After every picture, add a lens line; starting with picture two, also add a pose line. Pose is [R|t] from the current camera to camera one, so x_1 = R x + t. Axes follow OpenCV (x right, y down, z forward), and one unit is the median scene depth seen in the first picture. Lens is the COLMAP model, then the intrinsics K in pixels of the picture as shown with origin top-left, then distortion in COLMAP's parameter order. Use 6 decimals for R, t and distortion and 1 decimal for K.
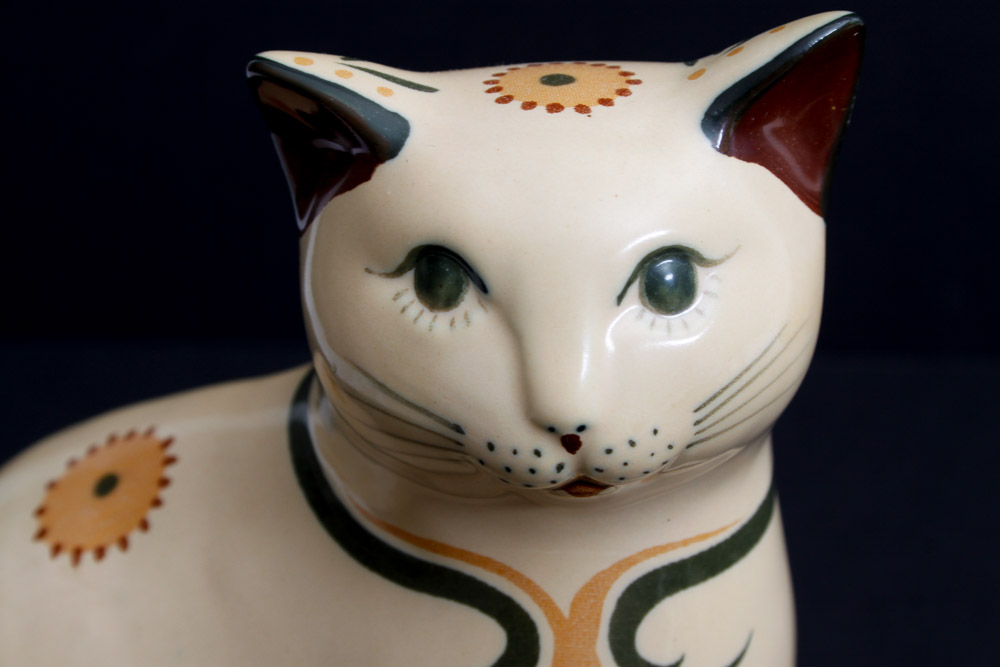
lens RADIAL K [[2174.6, 0, 500.1], [0, 2174.6, 332.9], [0, 0, 1]] dist [-0.045243, 0.000000]
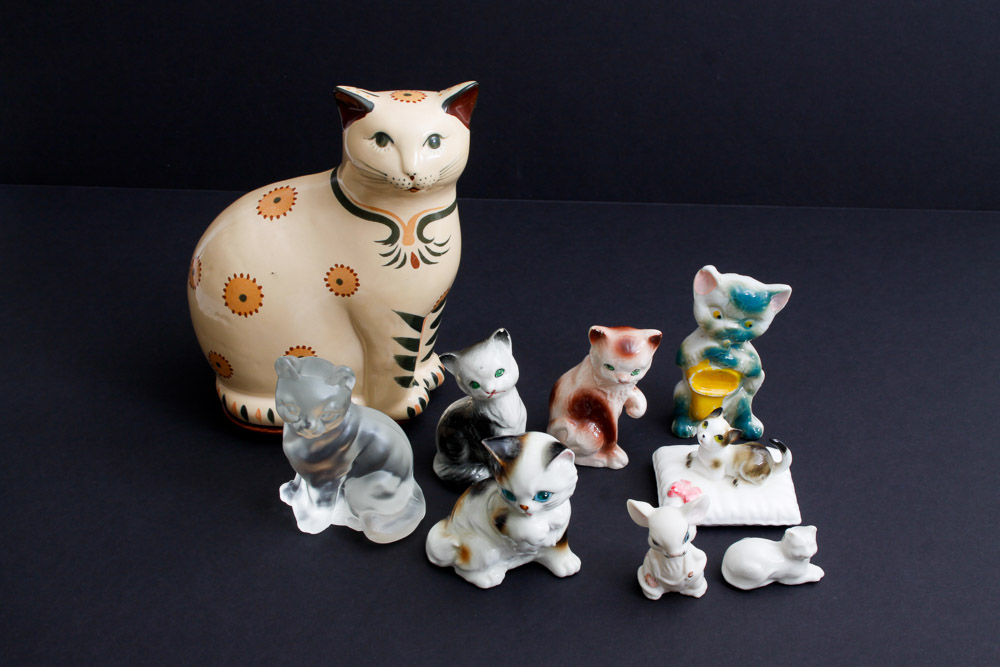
lens RADIAL K [[1636.8, 0, 494.1], [0, 1636.8, 331.7], [0, 0, 1]] dist [0.041439, 0.000000]
pose [[0.987130, 0.006659, 0.159778, -0.323671], [-0.011937, 0.999413, 0.032097, 0.247626], [-0.159471, -0.033591, 0.986631, -2.258826]]
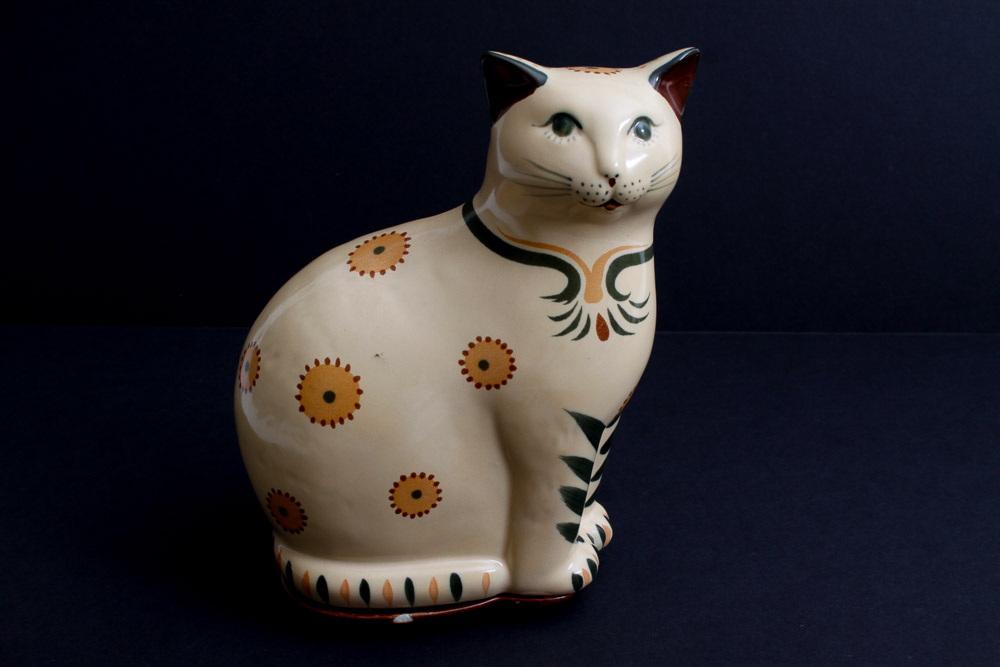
lens RADIAL K [[1443.4, 0, 505.1], [0, 1443.4, 337.3], [0, 0, 1]] dist [-0.024517, 0.000000]
pose [[0.974838, 0.021020, 0.221919, -0.495389], [0.015301, 0.986886, -0.160690, 0.528863], [-0.222387, 0.160043, 0.961733, -0.701084]]
